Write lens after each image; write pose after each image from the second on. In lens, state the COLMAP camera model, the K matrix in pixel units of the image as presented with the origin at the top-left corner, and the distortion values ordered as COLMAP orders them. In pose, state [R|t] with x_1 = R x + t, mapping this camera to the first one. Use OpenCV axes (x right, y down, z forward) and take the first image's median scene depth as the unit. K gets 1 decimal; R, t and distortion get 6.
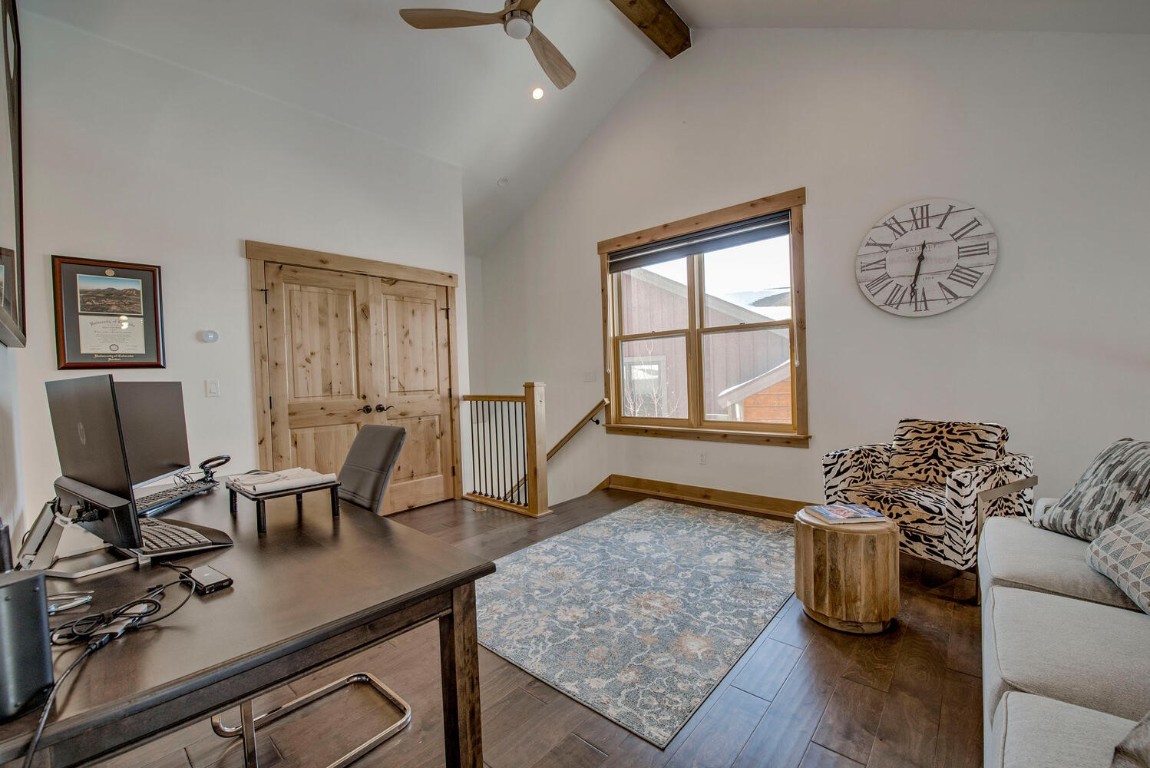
lens RADIAL K [[466.2, 0, 574.5], [0, 466.2, 384.3], [0, 0, 1]] dist [-0.020933, -0.000544]
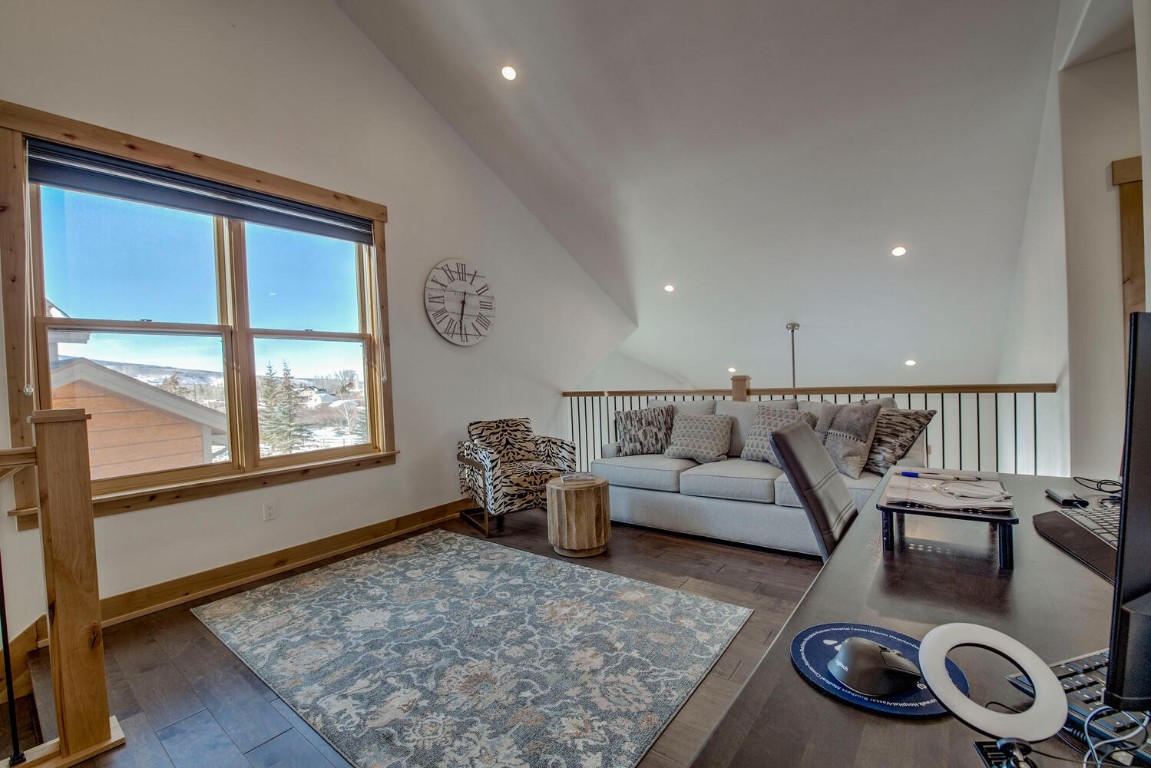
lens RADIAL K [[474.9, 0, 575.1], [0, 474.9, 385.8], [0, 0, 1]] dist [-0.014376, -0.000374]
pose [[-0.067717, 0.017239, 0.997556, -0.684538], [0.059814, 0.998122, -0.013189, 0.007358], [-0.995910, 0.058775, -0.068621, 0.827364]]
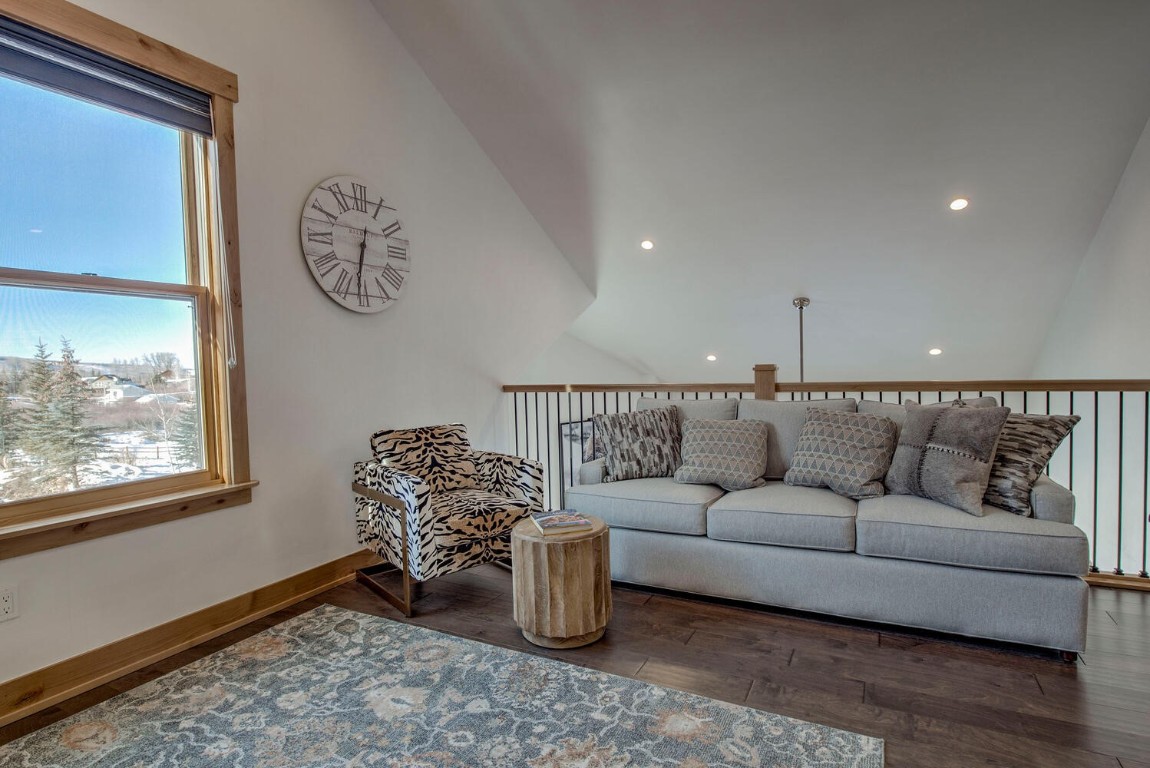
lens RADIAL K [[583.4, 0, 570.9], [0, 583.4, 382.7], [0, 0, 1]] dist [-0.005965, -0.001853]
pose [[-0.229018, 0.006813, 0.973398, -0.423591], [0.052765, 0.998592, 0.005425, -0.002039], [-0.971991, 0.052604, -0.229055, 0.933025]]
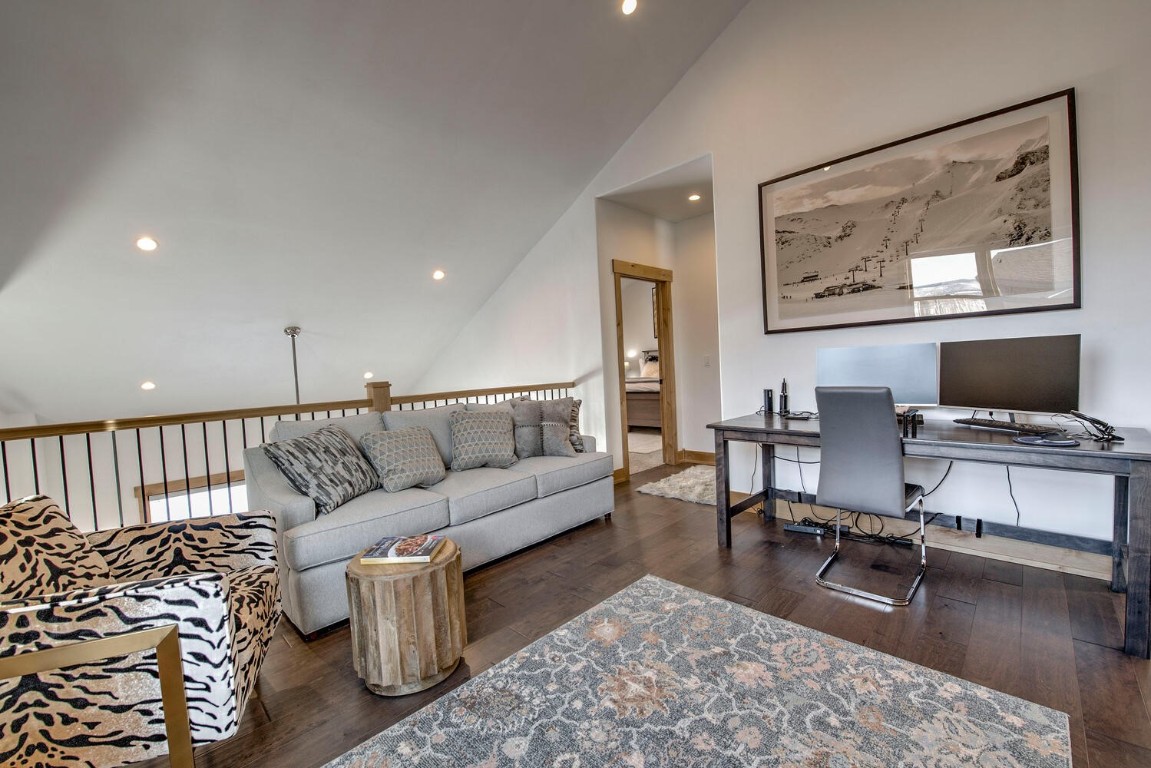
lens RADIAL K [[466.6, 0, 575.0], [0, 466.6, 384.3], [0, 0, 1]] dist [-0.020933, -0.000544]
pose [[-0.994862, 0.079992, 0.062047, 0.151134], [0.083393, 0.995036, 0.054299, -0.028545], [-0.057396, 0.059194, -0.996595, 1.365971]]
